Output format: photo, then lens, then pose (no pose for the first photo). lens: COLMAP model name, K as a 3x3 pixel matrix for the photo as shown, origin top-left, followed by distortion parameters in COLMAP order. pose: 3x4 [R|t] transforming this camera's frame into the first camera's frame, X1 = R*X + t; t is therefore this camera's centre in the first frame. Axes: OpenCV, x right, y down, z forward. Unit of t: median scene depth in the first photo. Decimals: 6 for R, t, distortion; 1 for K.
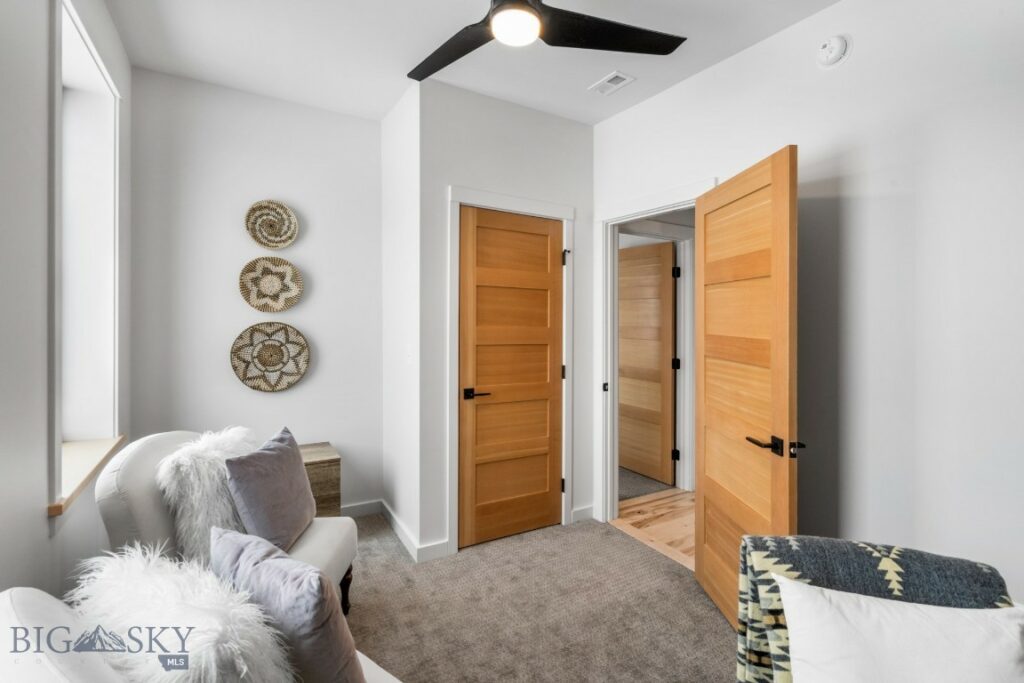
lens RADIAL K [[476.2, 0, 513.9], [0, 476.2, 315.2], [0, 0, 1]] dist [0.000342, 0.000350]
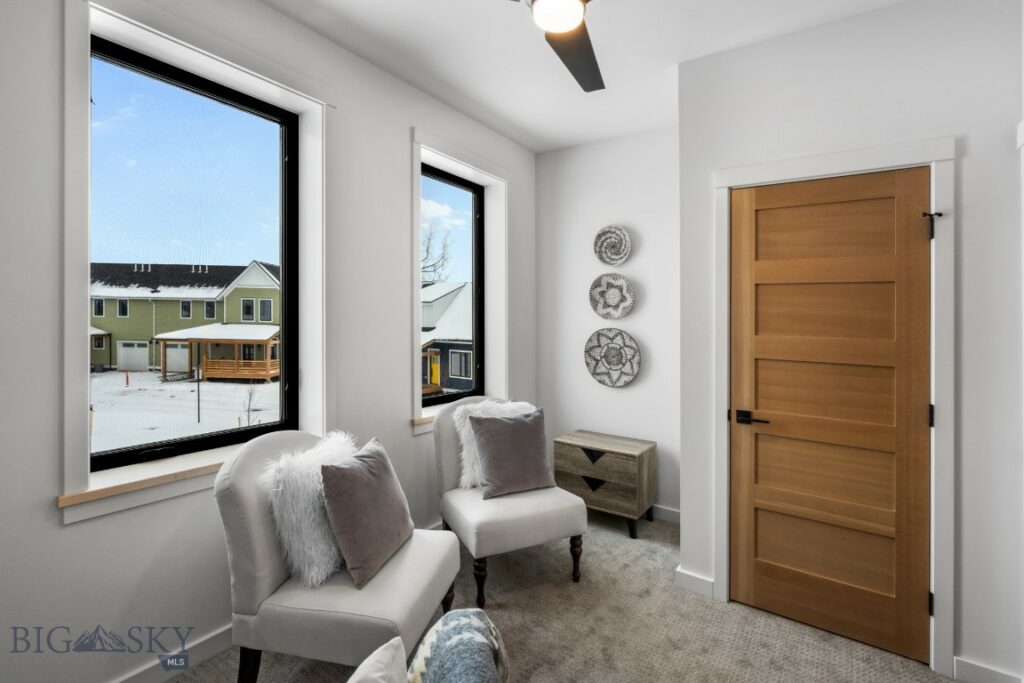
lens RADIAL K [[472.1, 0, 512.7], [0, 472.1, 322.6], [0, 0, 1]] dist [-0.025376, 0.012911]
pose [[0.416037, -0.001882, -0.909346, 0.453432], [-0.007540, 0.999956, -0.005519, 0.009294], [0.909316, 0.009153, 0.416005, 0.290005]]
